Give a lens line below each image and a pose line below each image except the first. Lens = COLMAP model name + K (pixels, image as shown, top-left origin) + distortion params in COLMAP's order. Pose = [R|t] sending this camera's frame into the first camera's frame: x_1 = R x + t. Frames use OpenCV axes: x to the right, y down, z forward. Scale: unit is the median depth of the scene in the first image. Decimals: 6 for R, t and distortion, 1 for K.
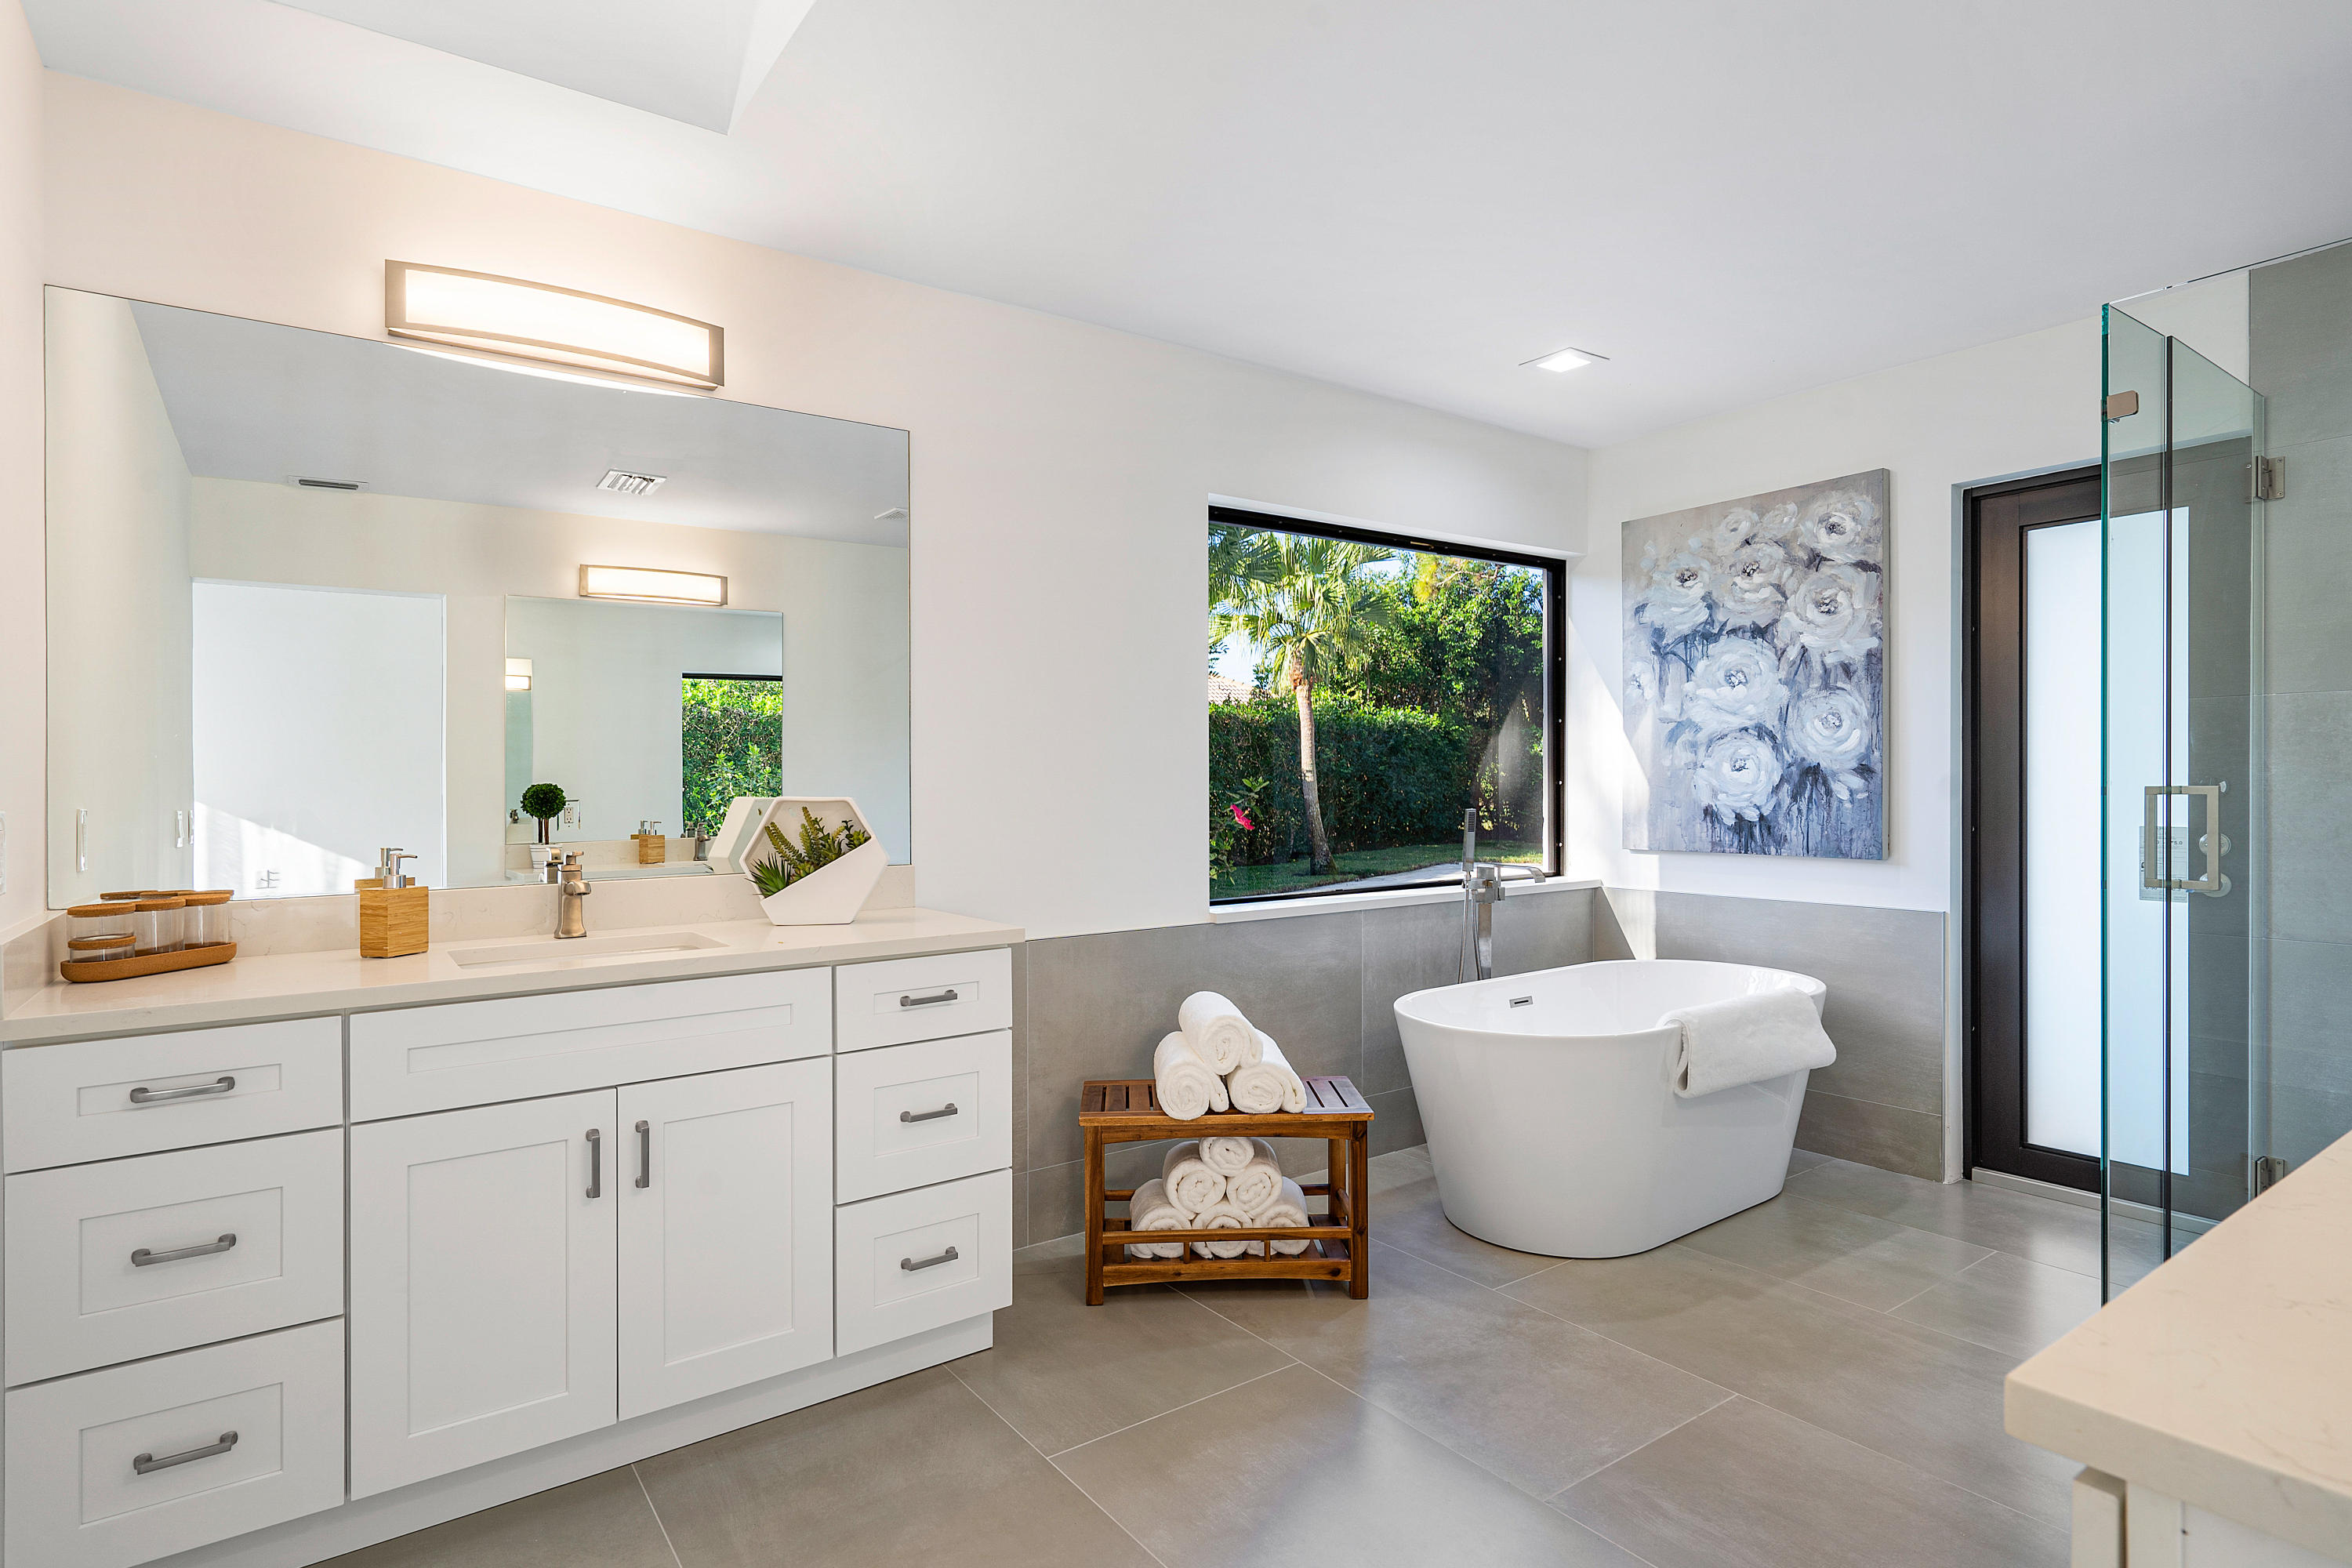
lens RADIAL K [[1192.9, 0, 1185.3], [0, 1192.9, 786.5], [0, 0, 1]] dist [0.000477, -0.000993]
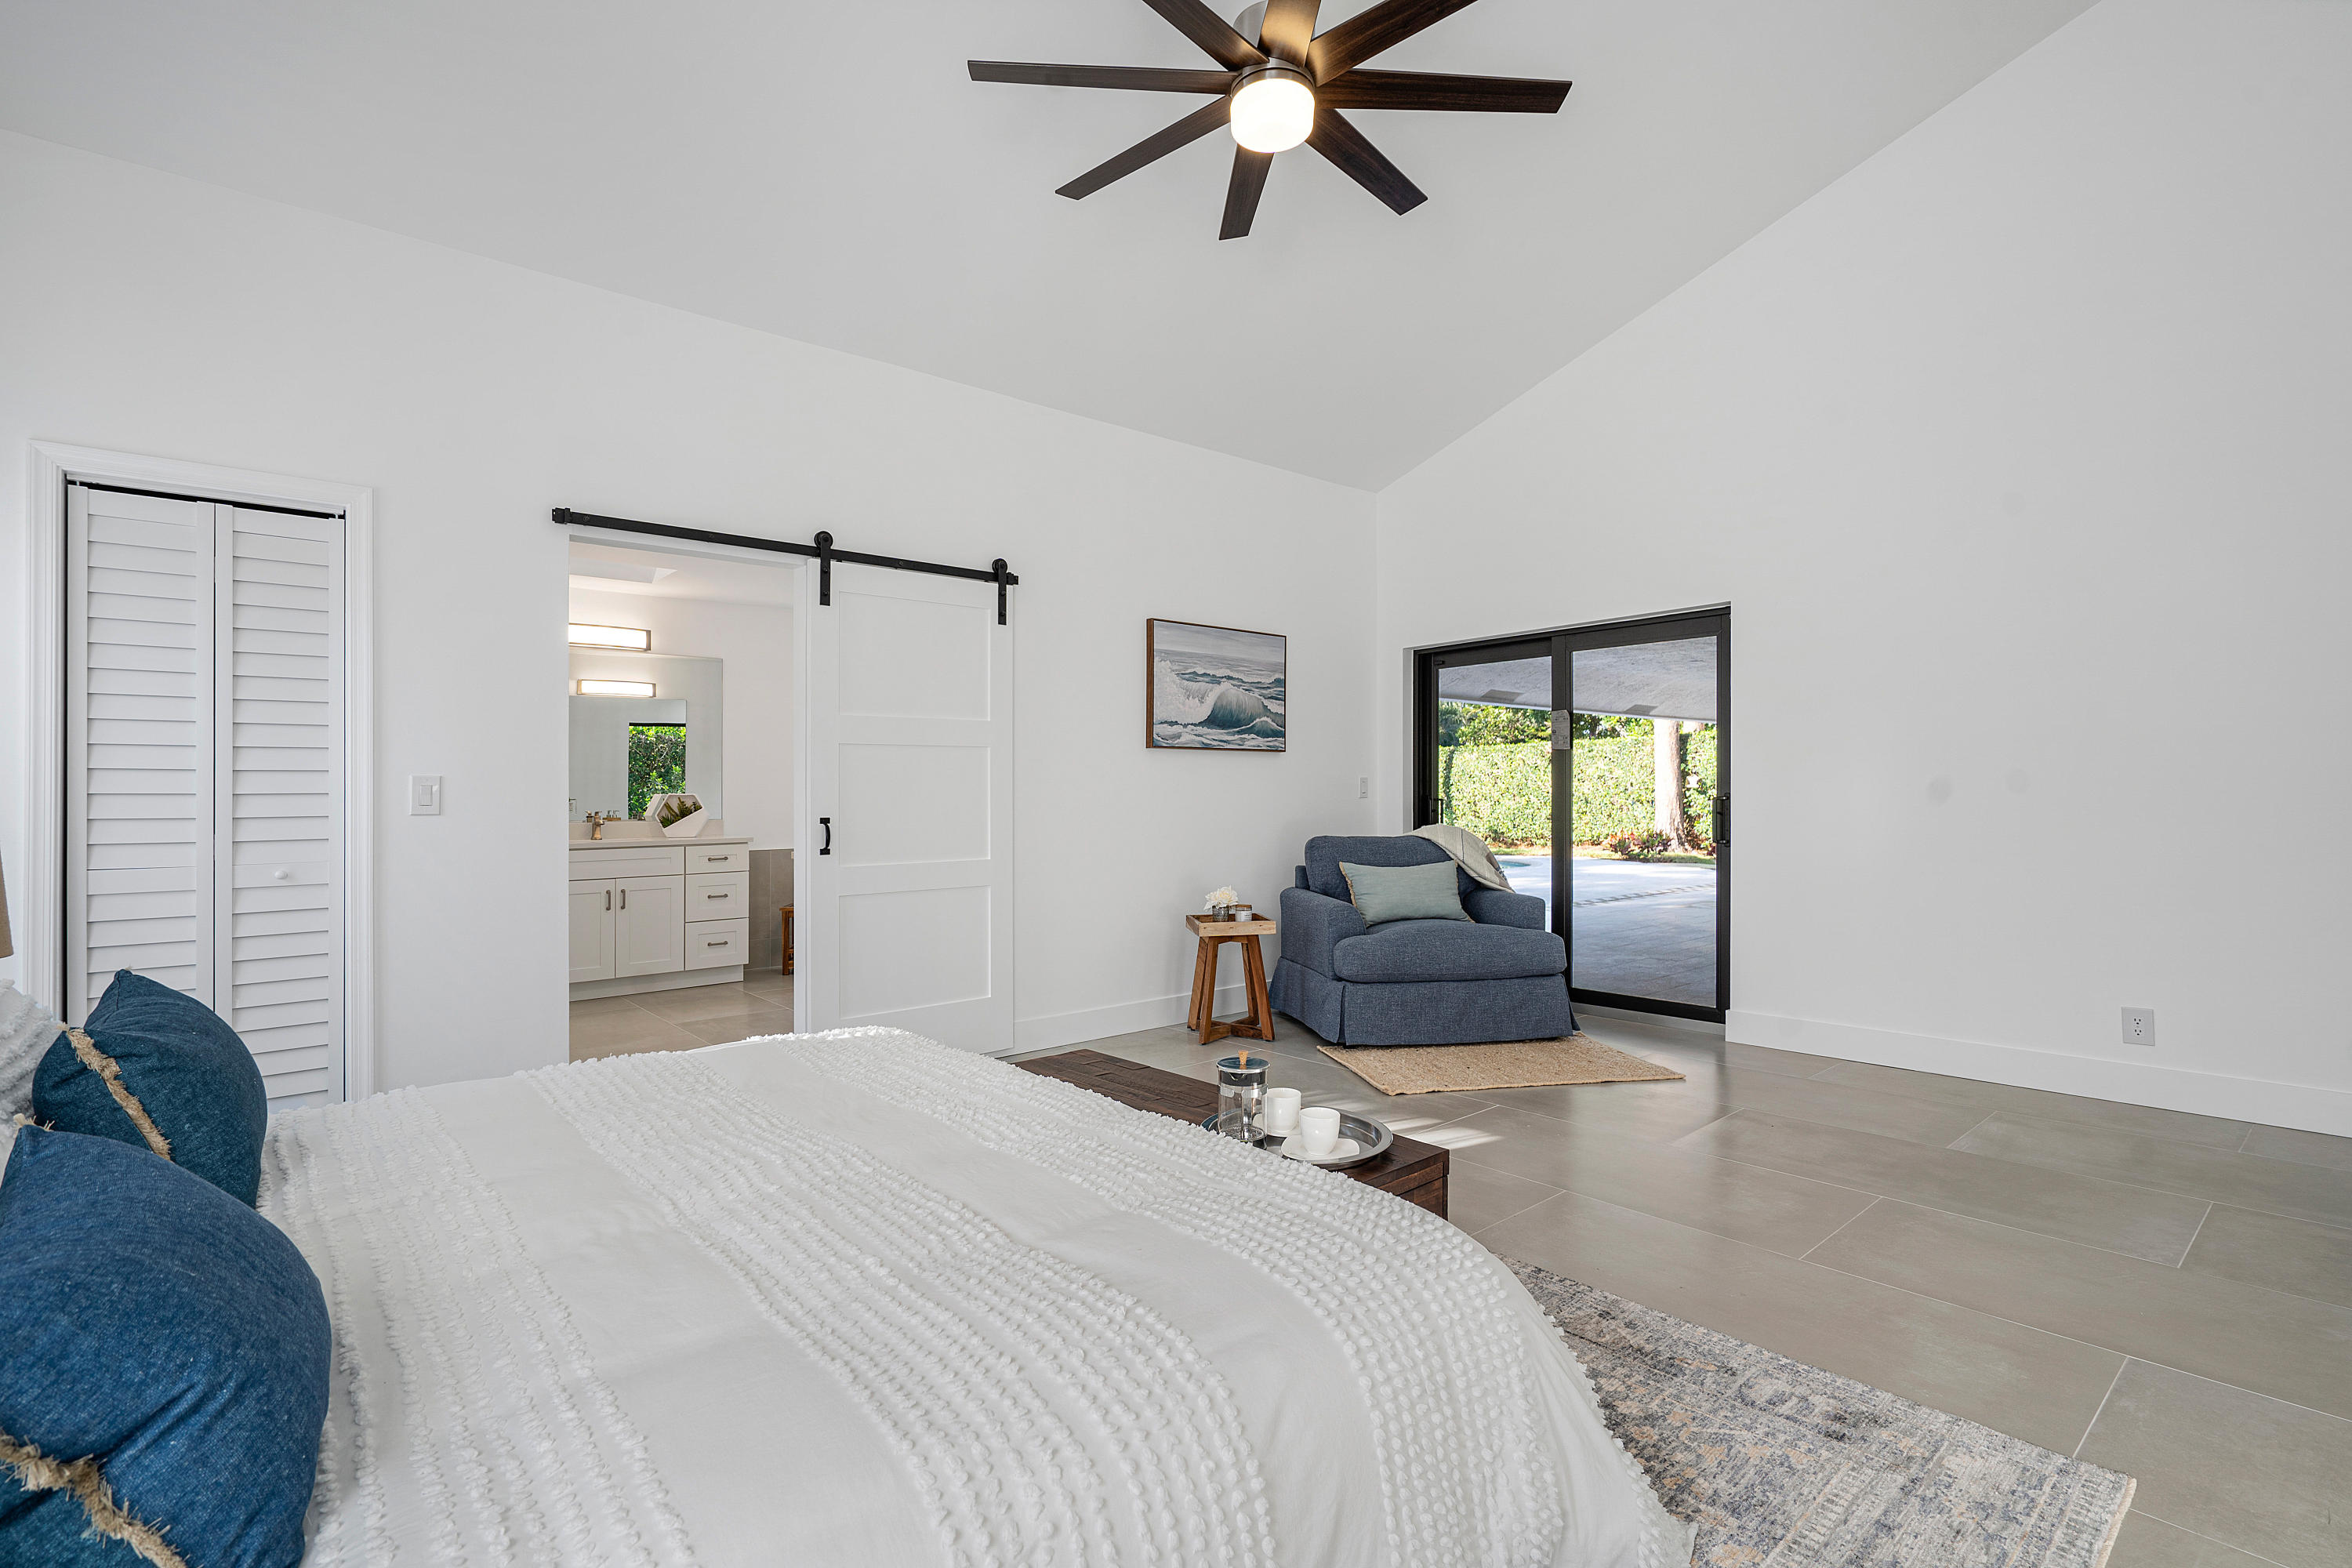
lens RADIAL K [[1088.3, 0, 1179.0], [0, 1088.3, 798.0], [0, 0, 1]] dist [0.002574, 0.000727]
pose [[0.997235, 0.004607, 0.074172, 0.689206], [-0.004615, 0.999989, -0.000056, 0.014091], [-0.074172, -0.000287, 0.997245, -1.708699]]
